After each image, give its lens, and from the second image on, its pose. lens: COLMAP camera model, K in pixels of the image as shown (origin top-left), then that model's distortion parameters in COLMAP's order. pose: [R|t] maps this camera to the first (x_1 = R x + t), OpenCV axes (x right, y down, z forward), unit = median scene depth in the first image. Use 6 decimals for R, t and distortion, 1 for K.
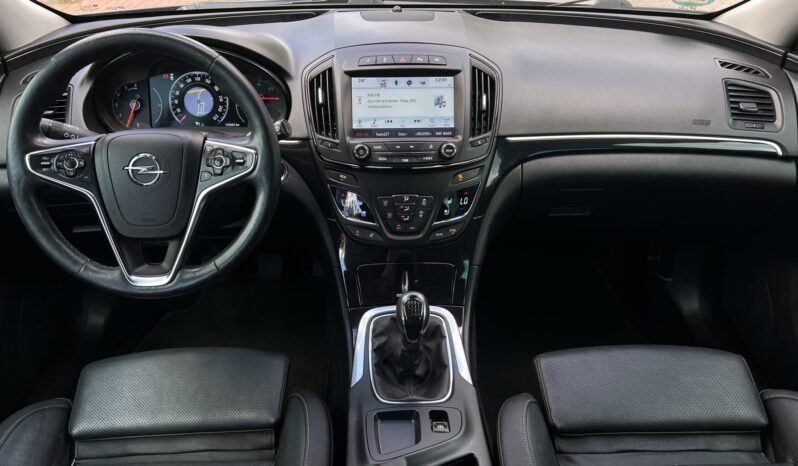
lens RADIAL K [[624.3, 0, 399.0], [0, 624.3, 233.0], [0, 0, 1]] dist [0.077908, -0.133606]
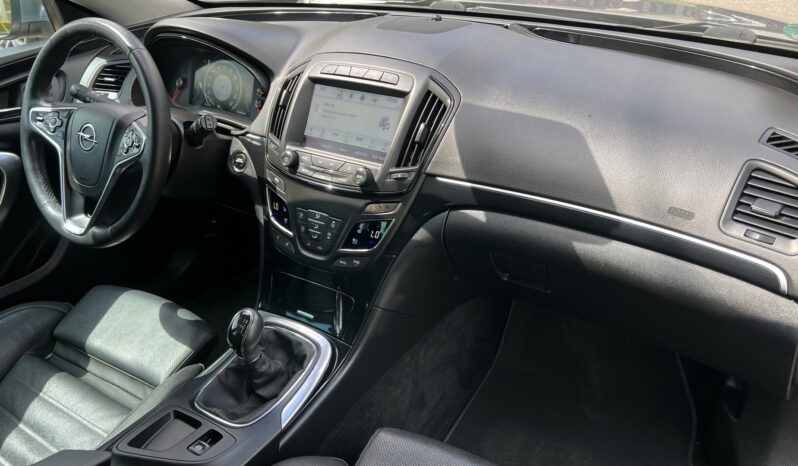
lens RADIAL K [[624.3, 0, 399.0], [0, 624.3, 233.0], [0, 0, 1]] dist [0.077908, -0.133606]
pose [[0.824204, 0.252395, -0.506937, 0.599984], [-0.244469, 0.966054, 0.083512, -0.139468], [0.510807, 0.055100, 0.857928, 0.242930]]
